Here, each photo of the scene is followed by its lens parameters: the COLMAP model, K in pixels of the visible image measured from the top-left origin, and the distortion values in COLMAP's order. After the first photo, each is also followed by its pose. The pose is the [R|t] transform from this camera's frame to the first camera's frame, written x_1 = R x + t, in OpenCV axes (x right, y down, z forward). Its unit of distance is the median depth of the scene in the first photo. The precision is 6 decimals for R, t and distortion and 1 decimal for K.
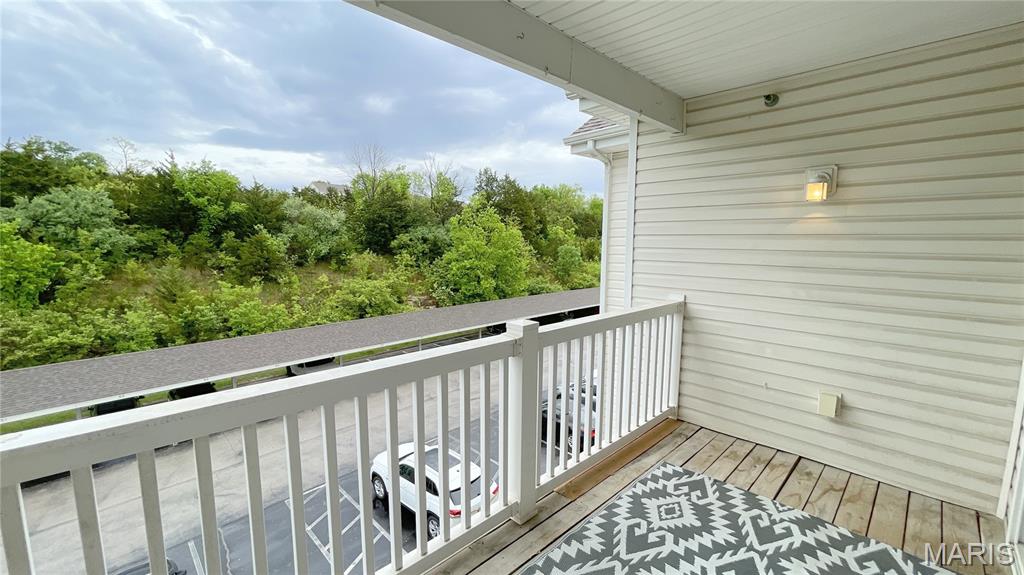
lens RADIAL K [[418.4, 0, 509.7], [0, 418.4, 284.0], [0, 0, 1]] dist [-0.000472, -0.000025]
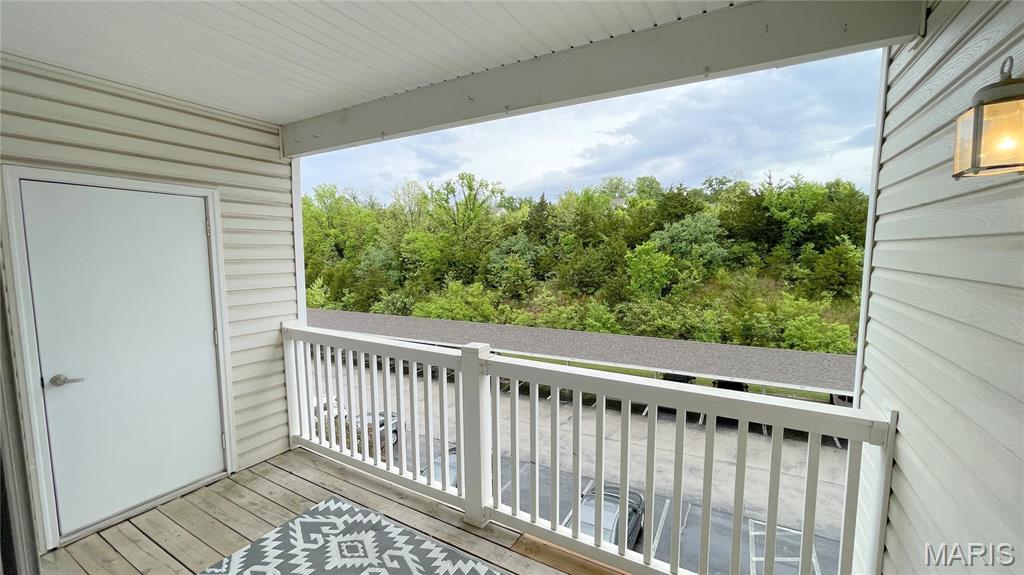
lens RADIAL K [[413.3, 0, 510.3], [0, 413.3, 291.9], [0, 0, 1]] dist [0.007168, -0.000194]
pose [[0.276383, 0.091471, -0.956685, 0.098625], [-0.096691, 0.993056, 0.067015, -0.011616], [0.956171, 0.073981, 0.283308, 0.074639]]
